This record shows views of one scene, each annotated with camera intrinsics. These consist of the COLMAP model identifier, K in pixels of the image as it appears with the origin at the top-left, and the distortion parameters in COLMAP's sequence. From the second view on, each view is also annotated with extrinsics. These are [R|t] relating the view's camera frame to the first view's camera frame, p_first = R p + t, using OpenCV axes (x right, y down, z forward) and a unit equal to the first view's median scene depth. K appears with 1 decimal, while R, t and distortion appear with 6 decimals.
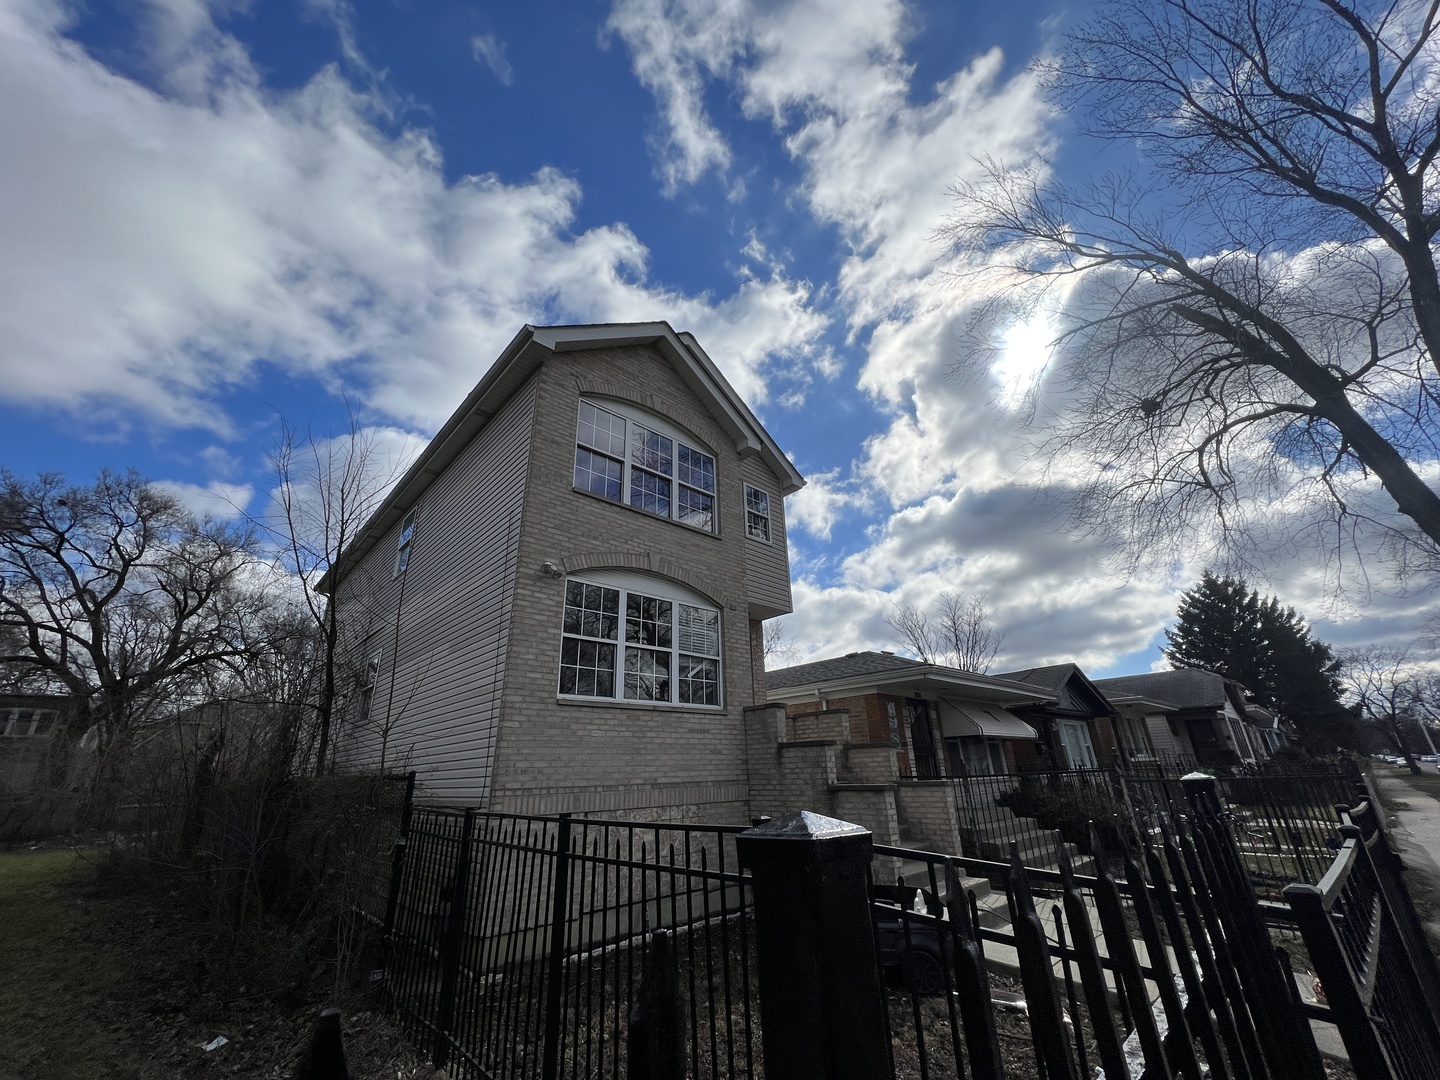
lens RADIAL K [[566.2, 0, 720.0], [0, 566.2, 540.0], [0, 0, 1]] dist [-0.000547, 0.000049]
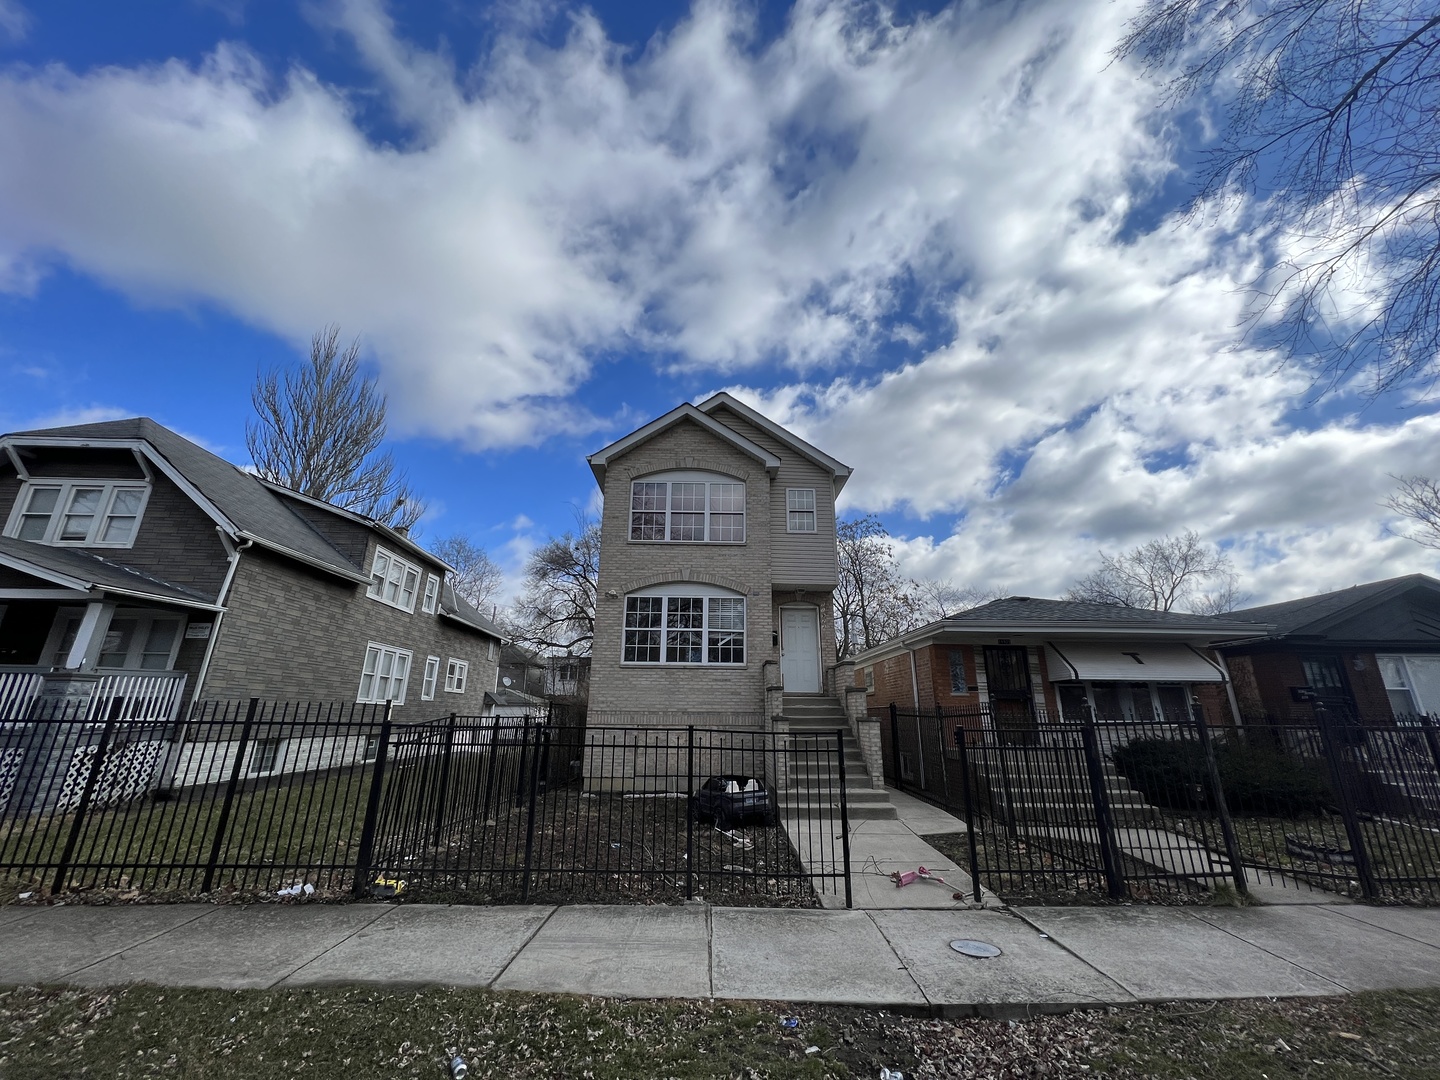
lens RADIAL K [[566.2, 0, 720.0], [0, 566.2, 540.0], [0, 0, 1]] dist [-0.000547, 0.000049]
pose [[0.741269, -0.166586, -0.650208, 0.993908], [0.227160, 0.973811, 0.009479, -0.047152], [0.631600, -0.154728, 0.759697, -0.106821]]
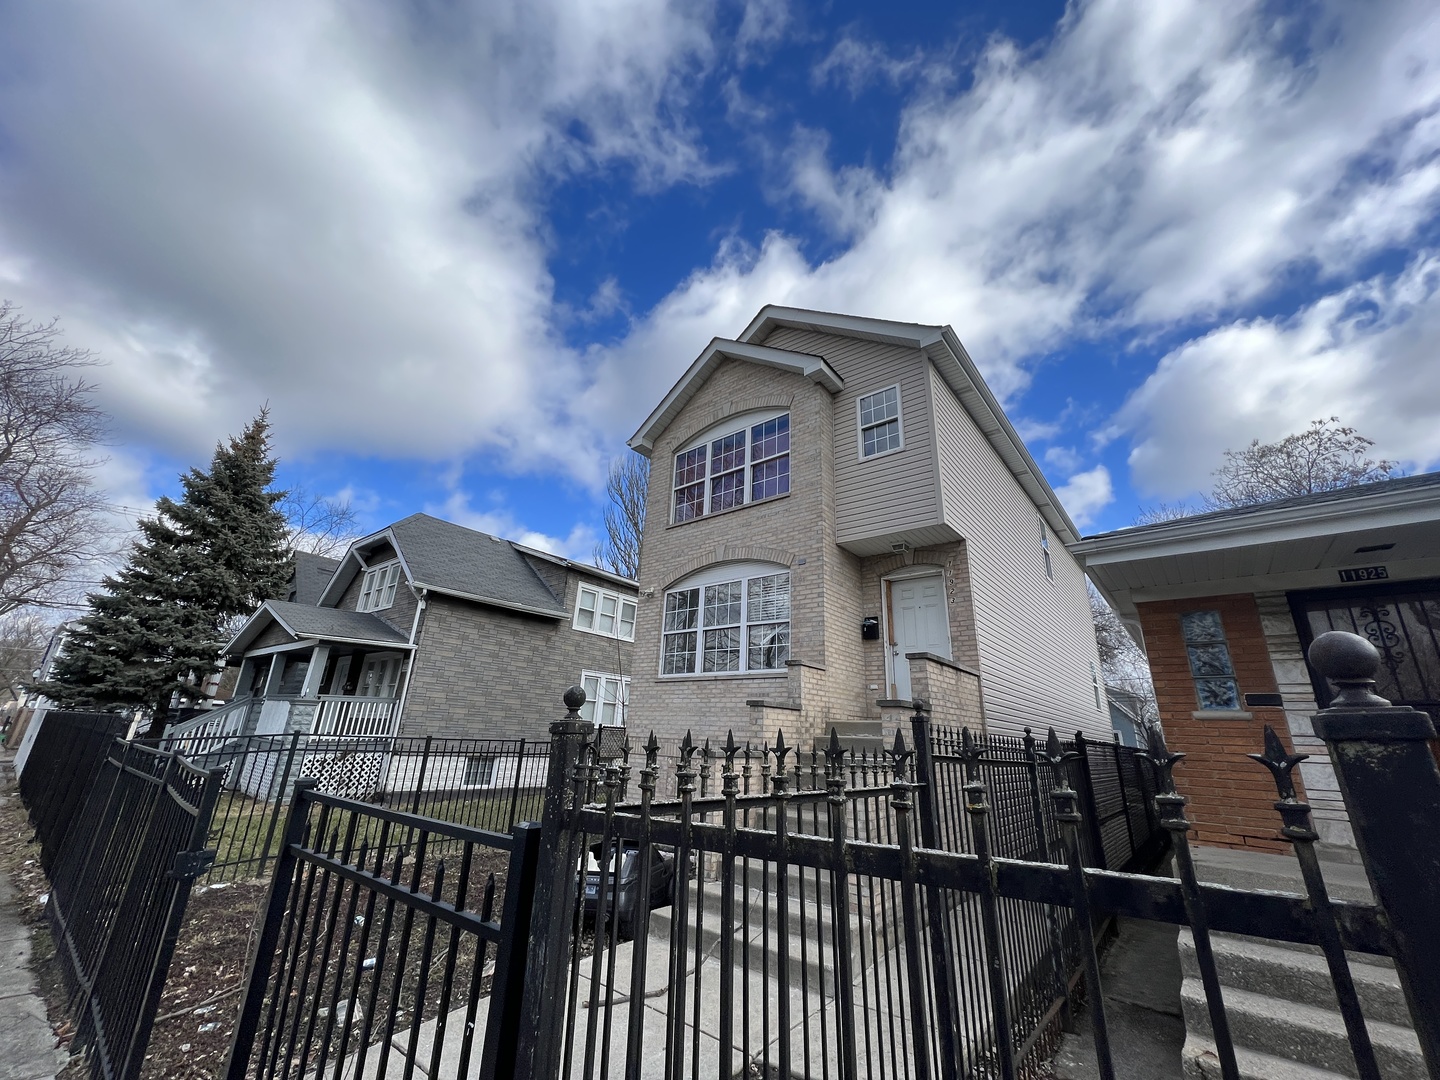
lens RADIAL K [[566.2, 0, 720.0], [0, 566.2, 540.0], [0, 0, 1]] dist [-0.000547, 0.000049]
pose [[0.125429, -0.296415, -0.946787, 0.998282], [0.337293, 0.910219, -0.240283, 0.295695], [0.933007, -0.289206, 0.214146, 0.771051]]
